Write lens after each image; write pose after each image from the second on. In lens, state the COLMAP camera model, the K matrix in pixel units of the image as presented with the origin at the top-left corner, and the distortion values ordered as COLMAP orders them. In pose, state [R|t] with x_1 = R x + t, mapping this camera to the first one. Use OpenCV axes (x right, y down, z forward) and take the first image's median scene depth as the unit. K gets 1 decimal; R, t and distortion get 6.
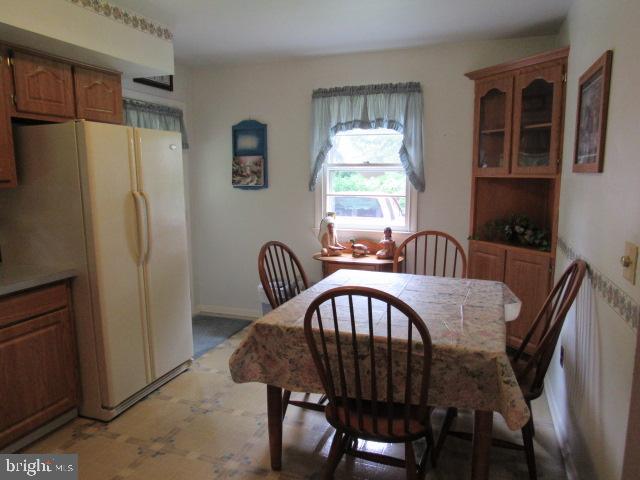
lens RADIAL K [[460.2, 0, 323.3], [0, 460.2, 243.1], [0, 0, 1]] dist [-0.031613, 0.009734]
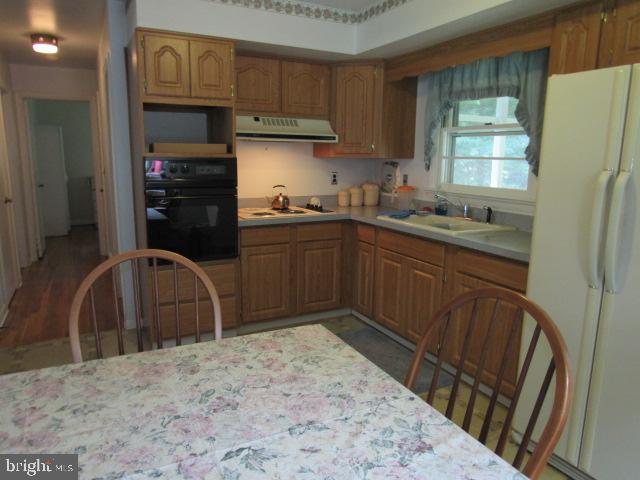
lens RADIAL K [[460.2, 0, 323.3], [0, 460.2, 243.1], [0, 0, 1]] dist [-0.031613, 0.009734]
pose [[-0.684257, 0.136327, -0.716385, 0.226489], [-0.117876, 0.948775, 0.293140, -0.110799], [0.719651, 0.285027, -0.633136, 0.806910]]
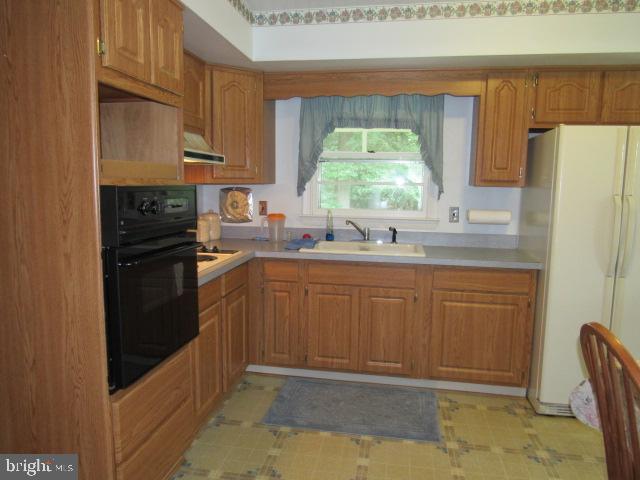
lens RADIAL K [[466.6, 0, 320.0], [0, 466.6, 240.0], [0, 0, 1]] dist [-0.006153, -0.003456]
pose [[0.161218, 0.135779, -0.977534, 0.298609], [-0.169297, 0.979614, 0.108147, -0.018730], [0.972290, 0.148058, 0.180918, 0.184669]]
